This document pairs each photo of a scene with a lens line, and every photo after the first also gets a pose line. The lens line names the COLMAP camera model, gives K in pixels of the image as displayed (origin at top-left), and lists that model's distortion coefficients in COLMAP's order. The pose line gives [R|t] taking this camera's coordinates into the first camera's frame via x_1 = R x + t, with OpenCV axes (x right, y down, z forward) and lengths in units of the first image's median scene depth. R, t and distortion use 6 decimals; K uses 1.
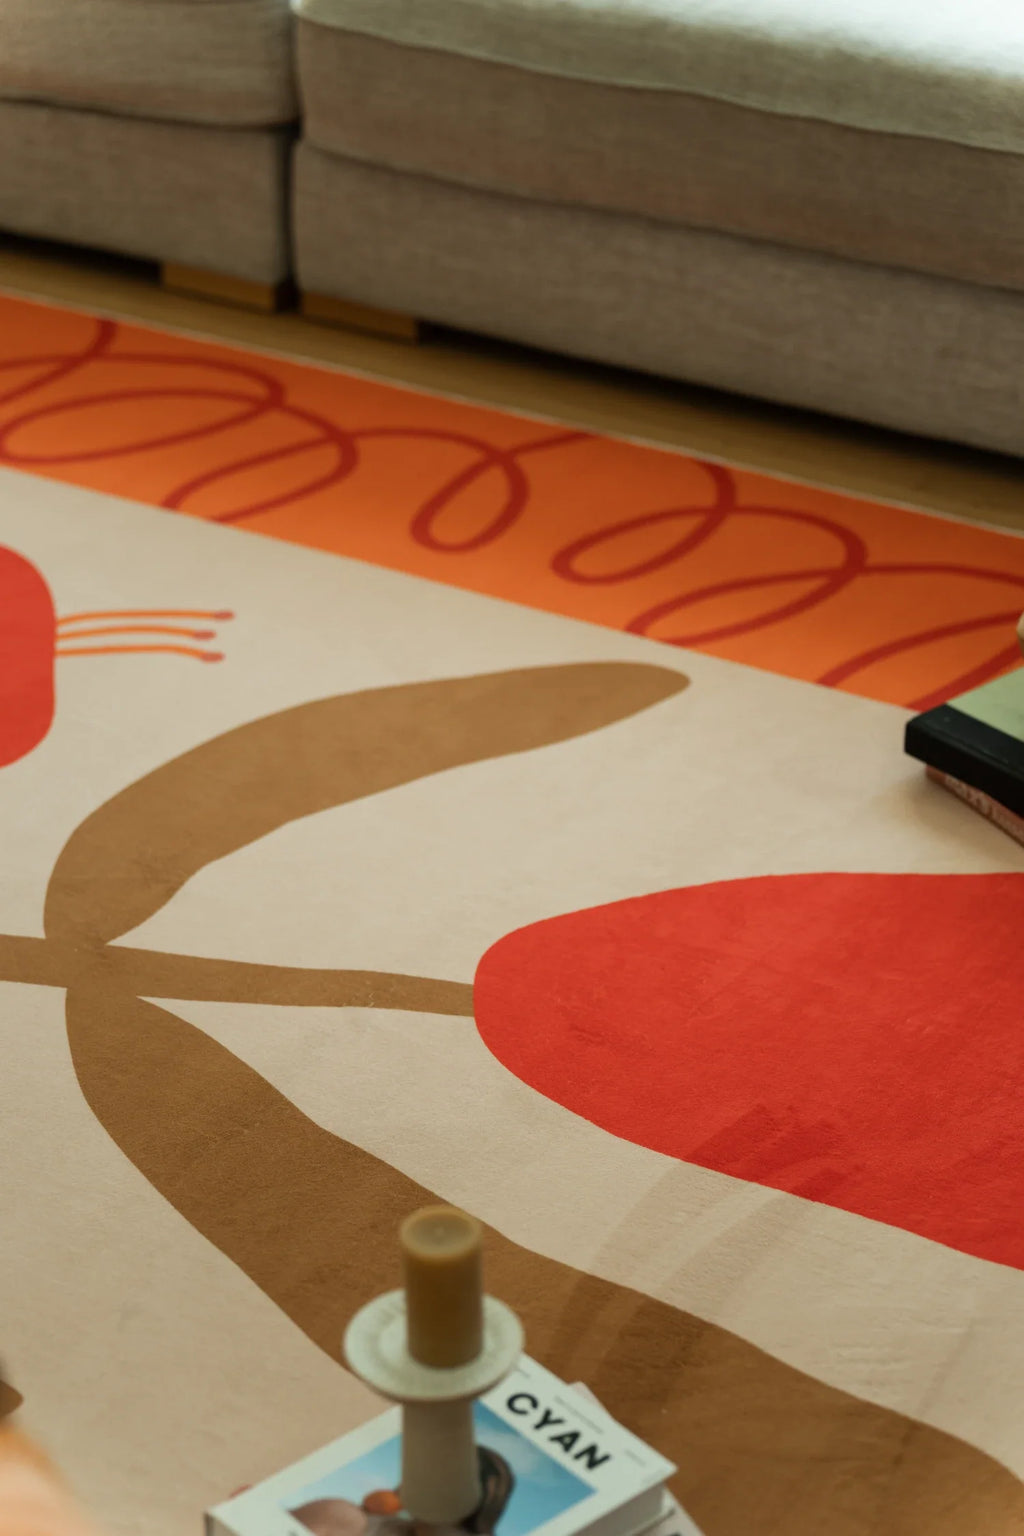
lens RADIAL K [[3503.4, 0, 512.0], [0, 3503.4, 768.0], [0, 0, 1]] dist [-0.001162, -0.214706]
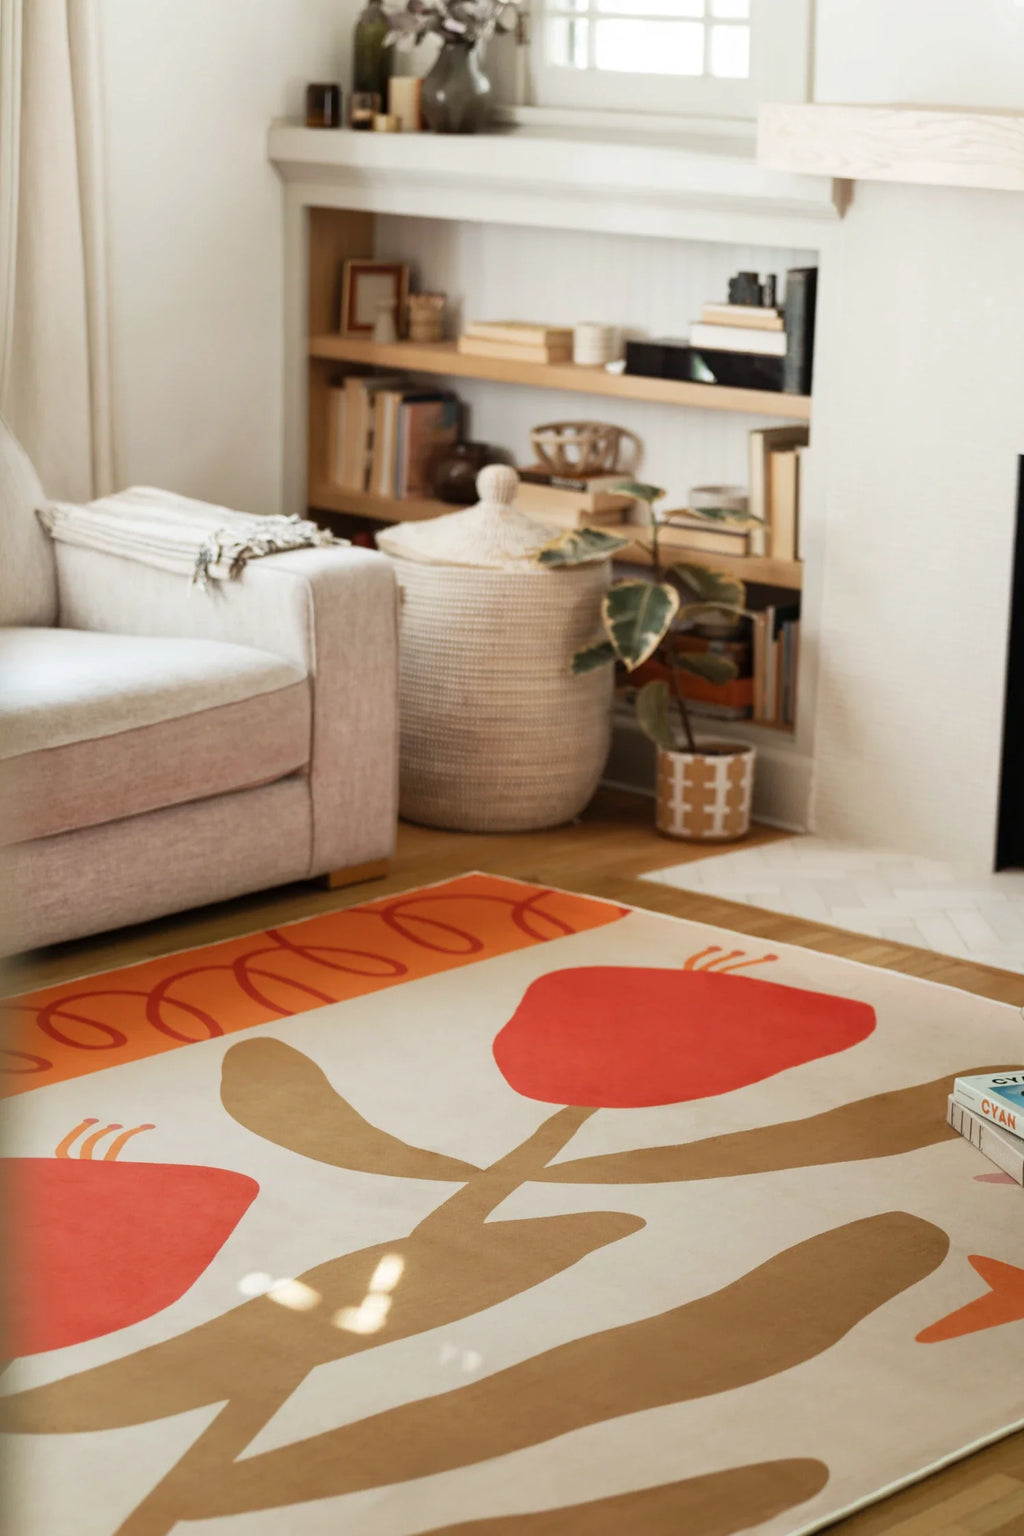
lens RADIAL K [[3503.4, 0, 512.0], [0, 3503.4, 768.0], [0, 0, 1]] dist [-0.001162, -0.214706]
pose [[0.229638, -0.223808, 0.947194, -1.405053], [0.474618, 0.875394, 0.091776, -0.224835], [-0.849708, 0.428480, 0.307247, 0.336494]]
